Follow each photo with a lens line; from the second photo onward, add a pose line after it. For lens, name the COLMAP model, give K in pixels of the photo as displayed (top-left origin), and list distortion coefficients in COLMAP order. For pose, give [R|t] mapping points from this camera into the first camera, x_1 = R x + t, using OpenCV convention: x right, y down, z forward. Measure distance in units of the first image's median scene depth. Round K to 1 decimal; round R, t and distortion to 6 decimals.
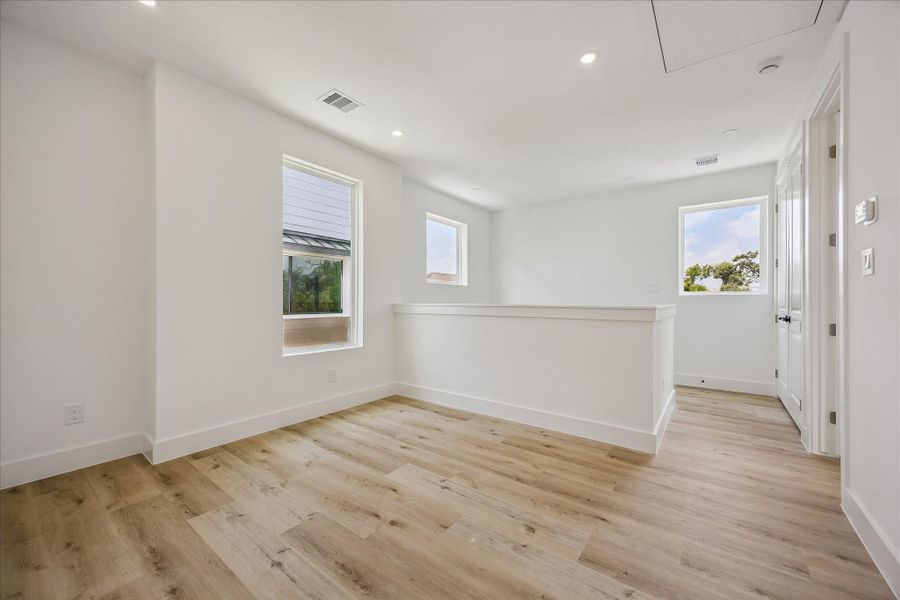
lens RADIAL K [[349.0, 0, 447.1], [0, 349.0, 307.0], [0, 0, 1]] dist [0.001601, 0.000182]
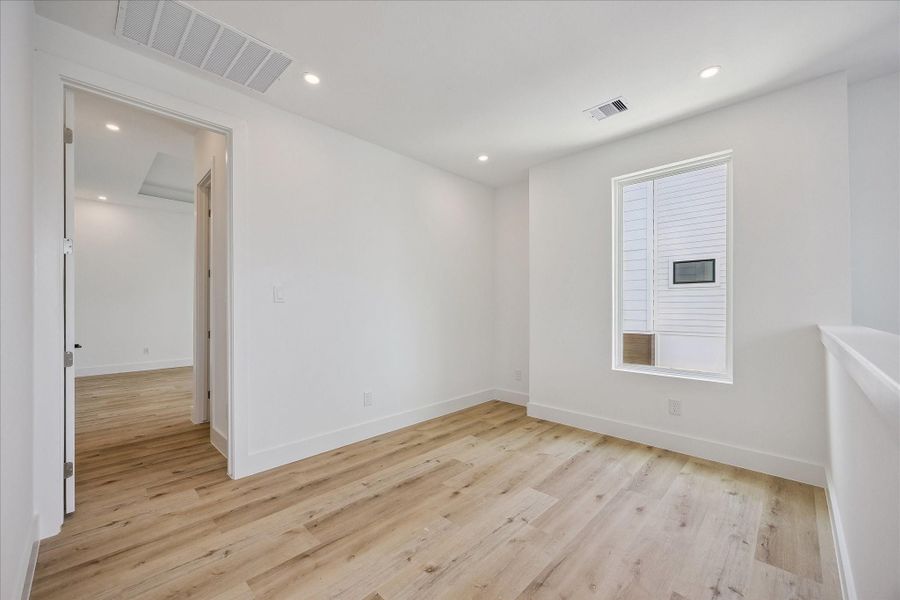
lens RADIAL K [[349.0, 0, 447.1], [0, 349.0, 307.0], [0, 0, 1]] dist [0.001601, 0.000182]
pose [[-0.116031, -0.004560, -0.993235, 0.802772], [-0.016911, 0.999854, -0.002615, -0.043554], [0.993102, 0.016493, -0.116091, 0.785301]]
